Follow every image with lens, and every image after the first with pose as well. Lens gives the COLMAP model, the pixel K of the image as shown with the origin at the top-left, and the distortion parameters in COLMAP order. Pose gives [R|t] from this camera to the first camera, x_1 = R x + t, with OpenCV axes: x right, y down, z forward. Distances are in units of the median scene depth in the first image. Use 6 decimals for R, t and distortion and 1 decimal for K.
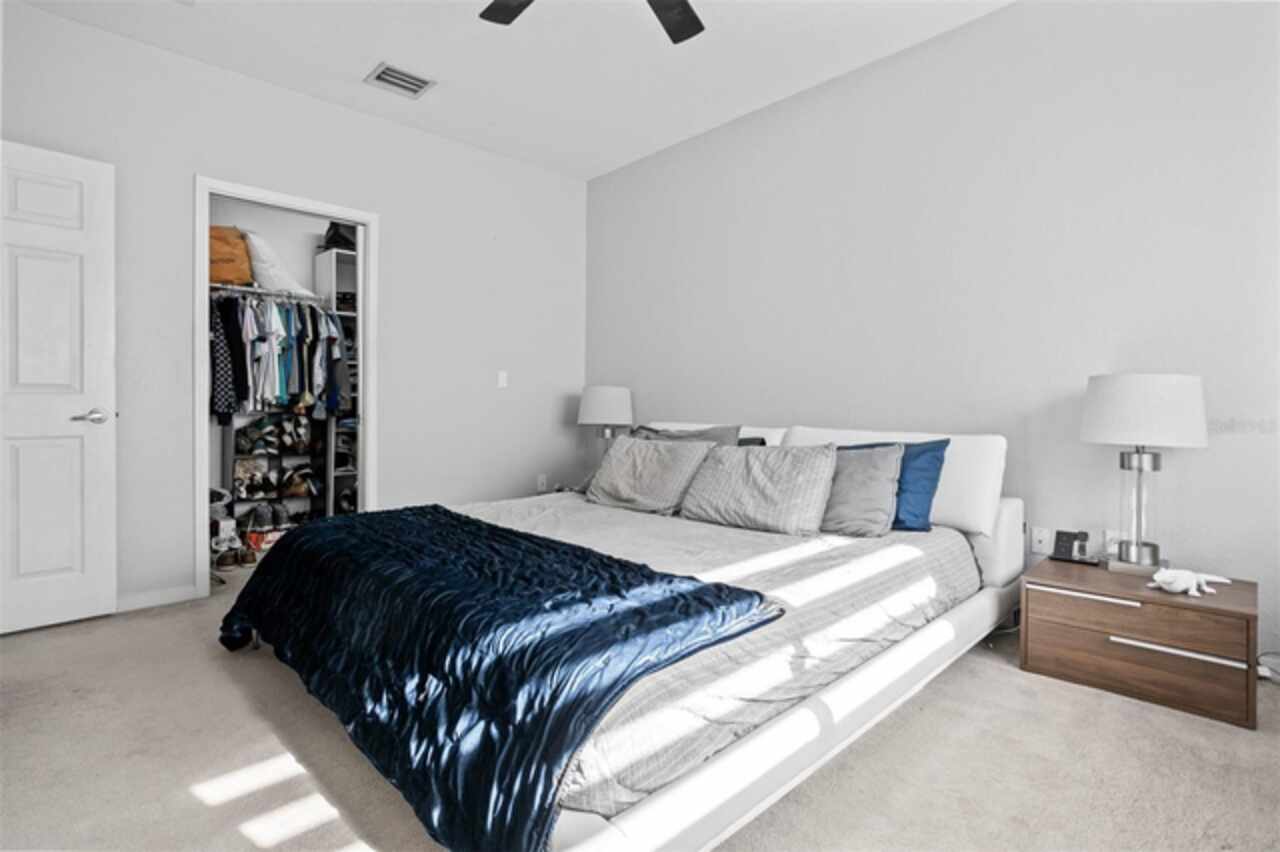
lens RADIAL K [[691.5, 0, 639.2], [0, 691.5, 408.9], [0, 0, 1]] dist [0.000197, 0.048491]
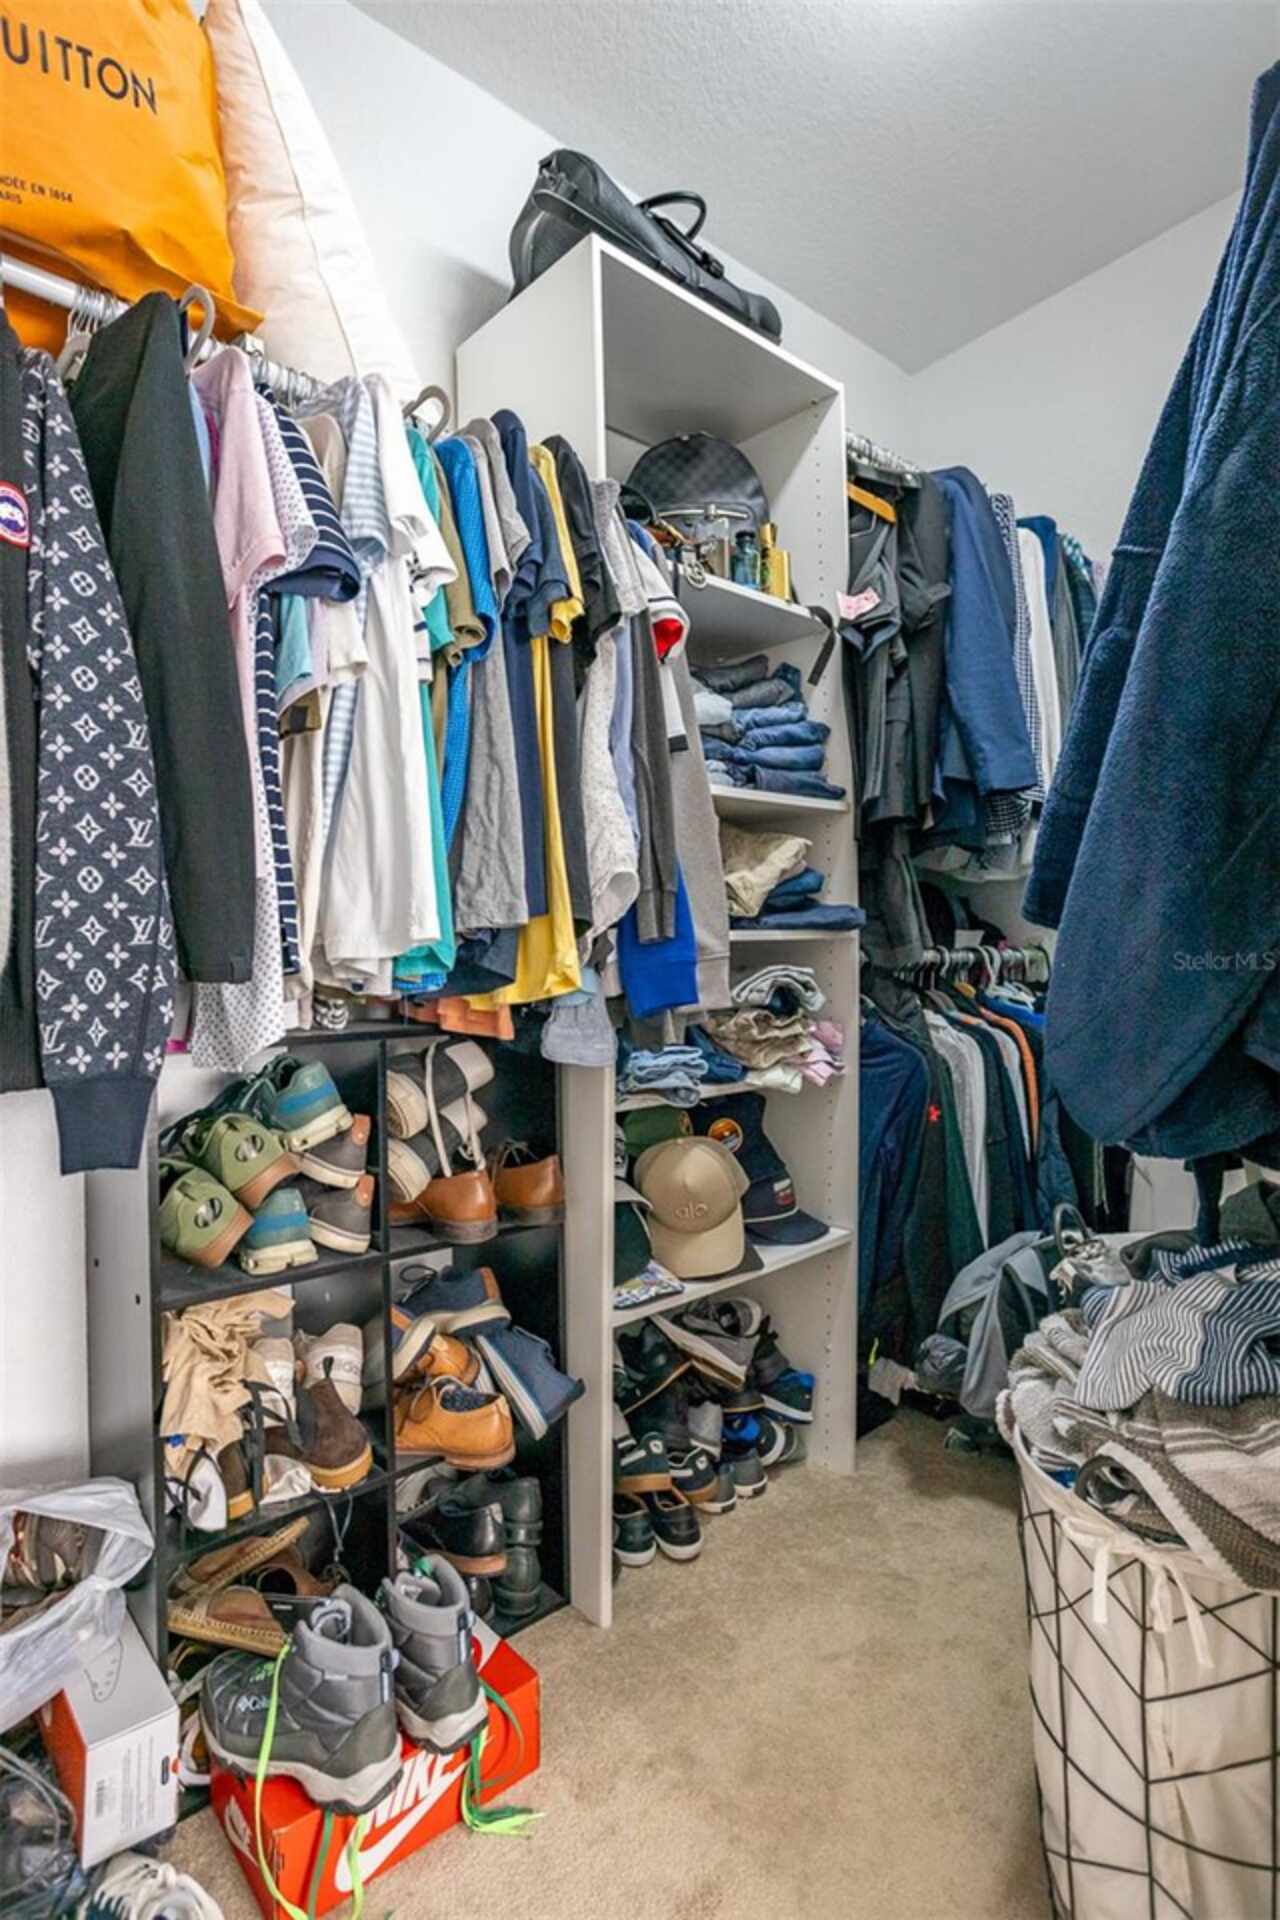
lens RADIAL K [[981.1, 0, 639.4], [0, 981.1, 940.5], [0, 0, 1]] dist [-0.056597, 0.039851]
pose [[0.999737, -0.022251, 0.005489, -0.471793], [0.022324, 0.999660, -0.013500, -0.015305], [-0.005186, 0.013619, 0.999894, 0.776162]]
